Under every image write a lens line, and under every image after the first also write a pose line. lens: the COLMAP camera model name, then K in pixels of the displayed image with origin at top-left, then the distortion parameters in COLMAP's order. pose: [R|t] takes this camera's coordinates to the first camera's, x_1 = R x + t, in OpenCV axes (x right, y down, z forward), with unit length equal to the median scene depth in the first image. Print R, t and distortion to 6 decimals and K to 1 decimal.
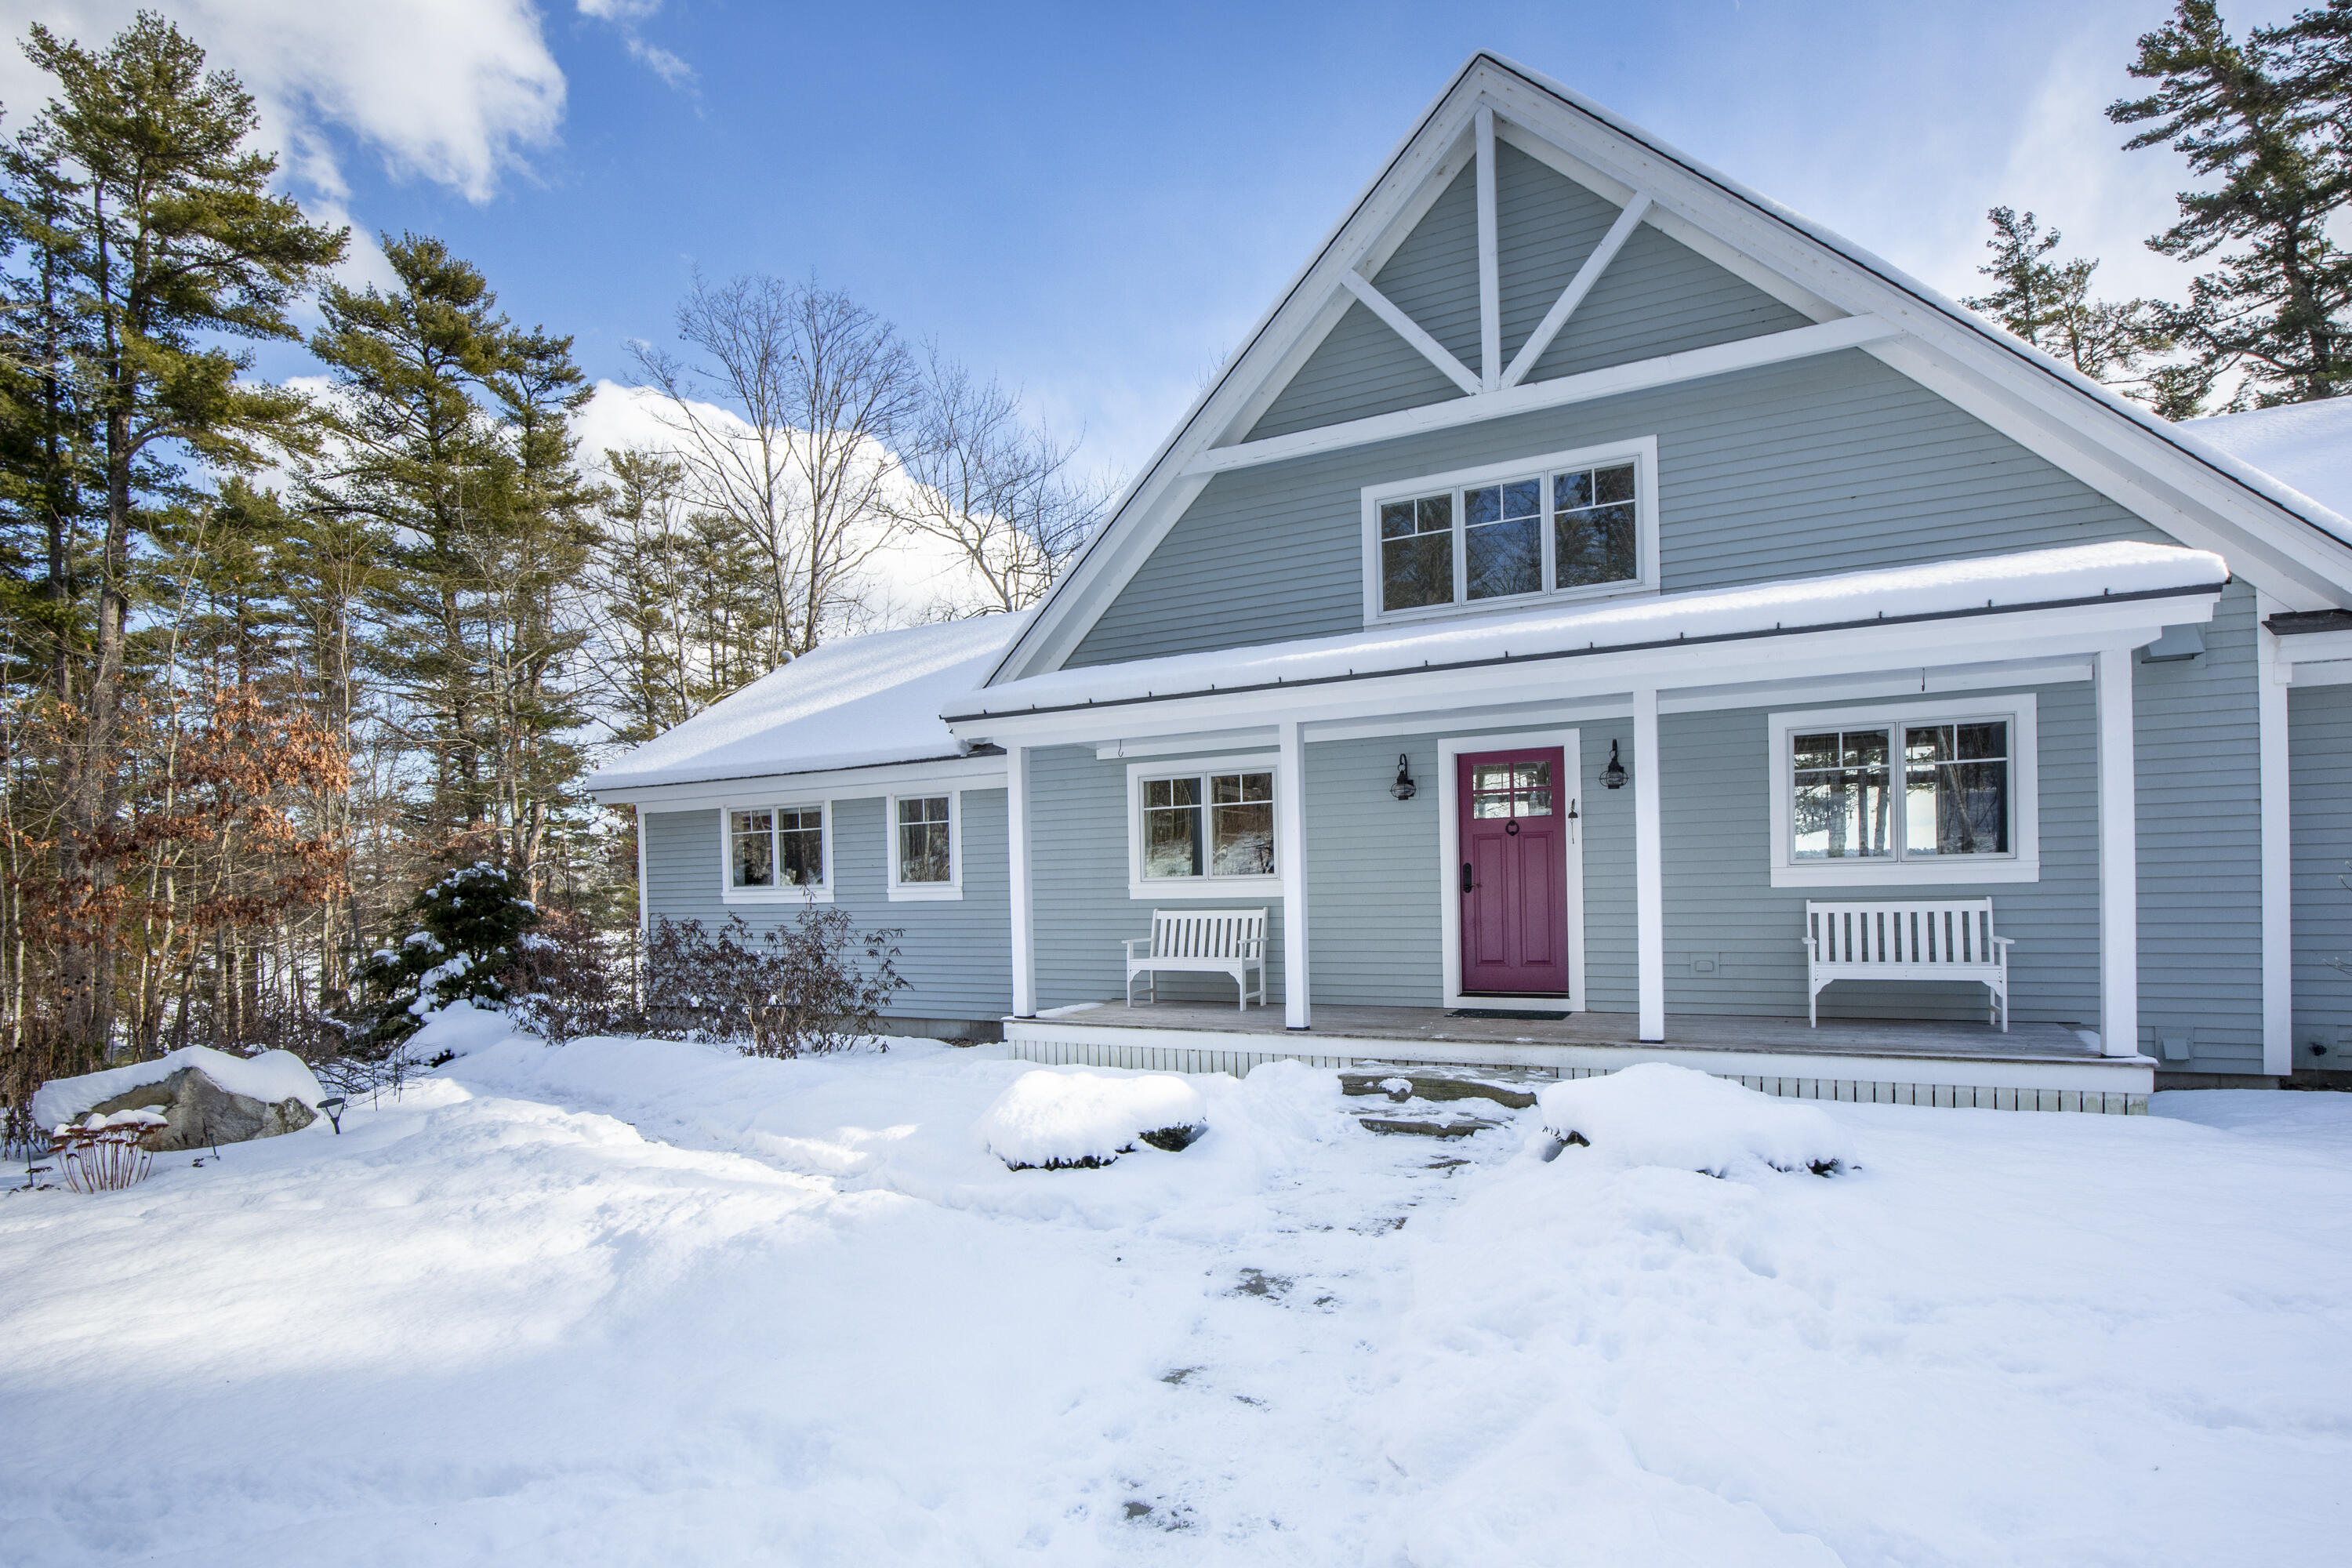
lens RADIAL K [[1093.8, 0, 1173.8], [0, 1093.8, 920.8], [0, 0, 1]] dist [-0.025815, 0.000057]
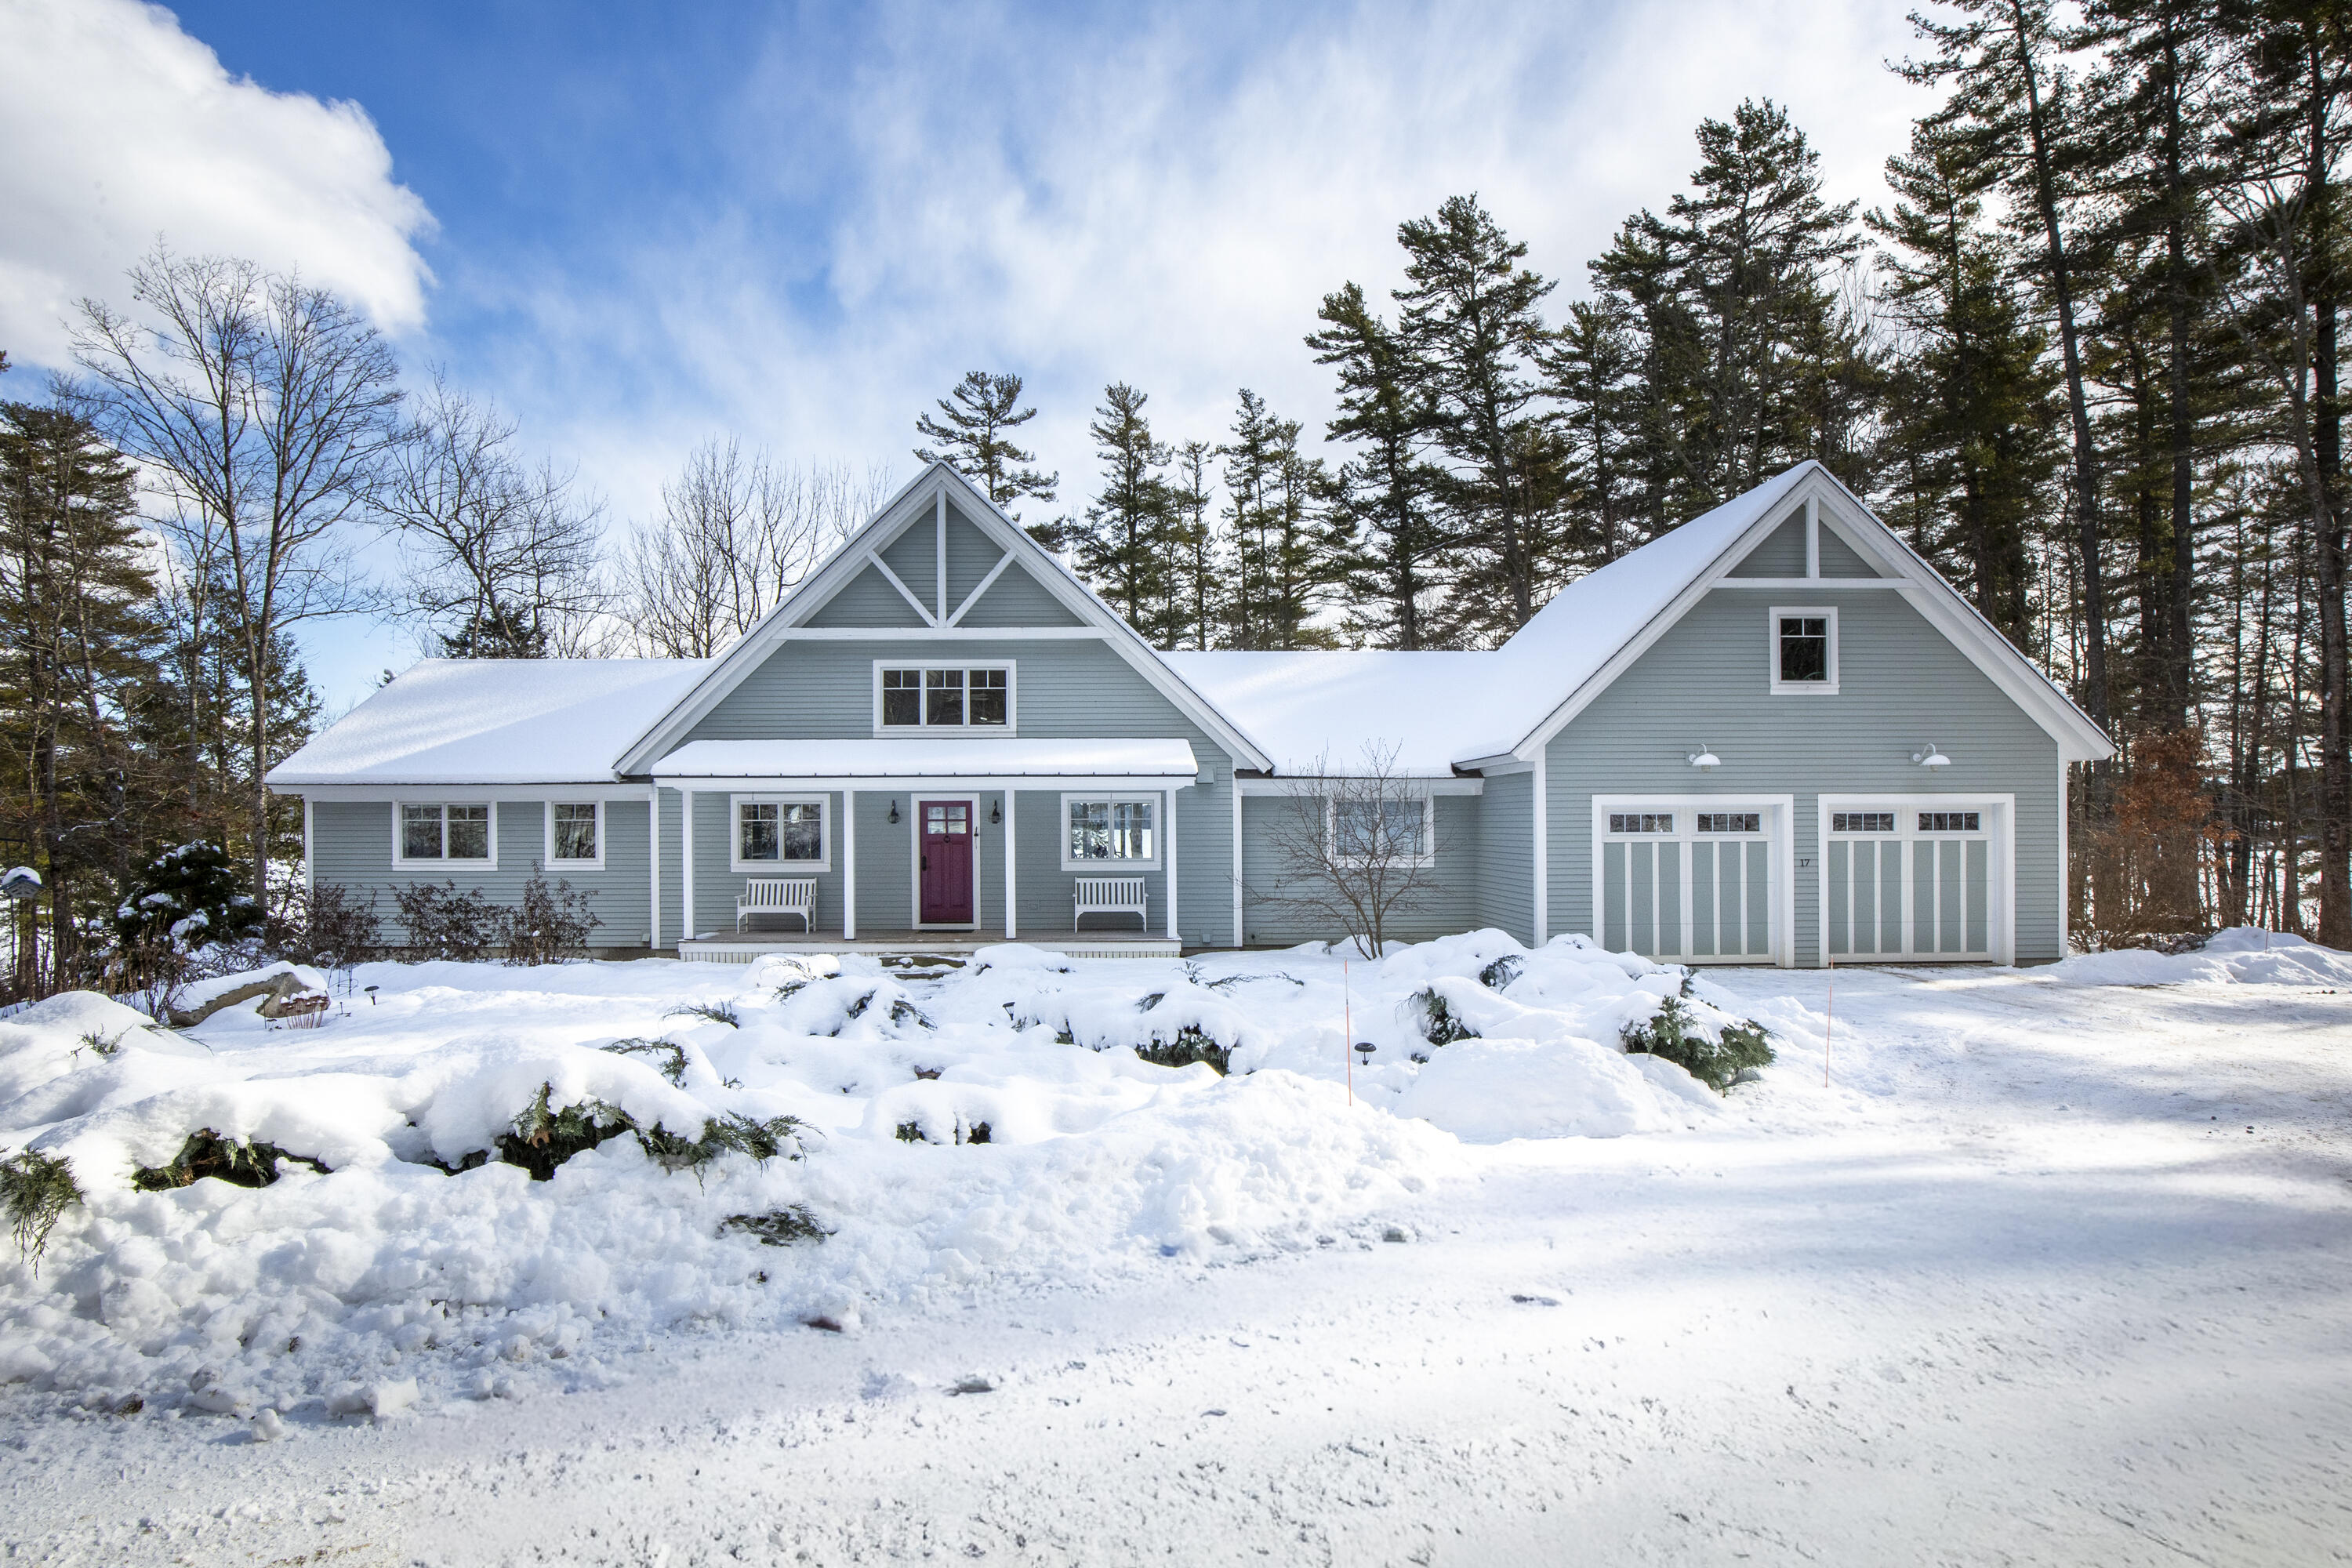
lens RADIAL K [[1087.0, 0, 1173.5], [0, 1087.0, 855.9], [0, 0, 1]] dist [-0.021354, 0.000380]
pose [[0.845354, 0.011109, 0.534091, -0.400458], [-0.007516, 0.999932, -0.008901, -0.039137], [-0.534154, 0.003510, 0.845380, -0.904605]]
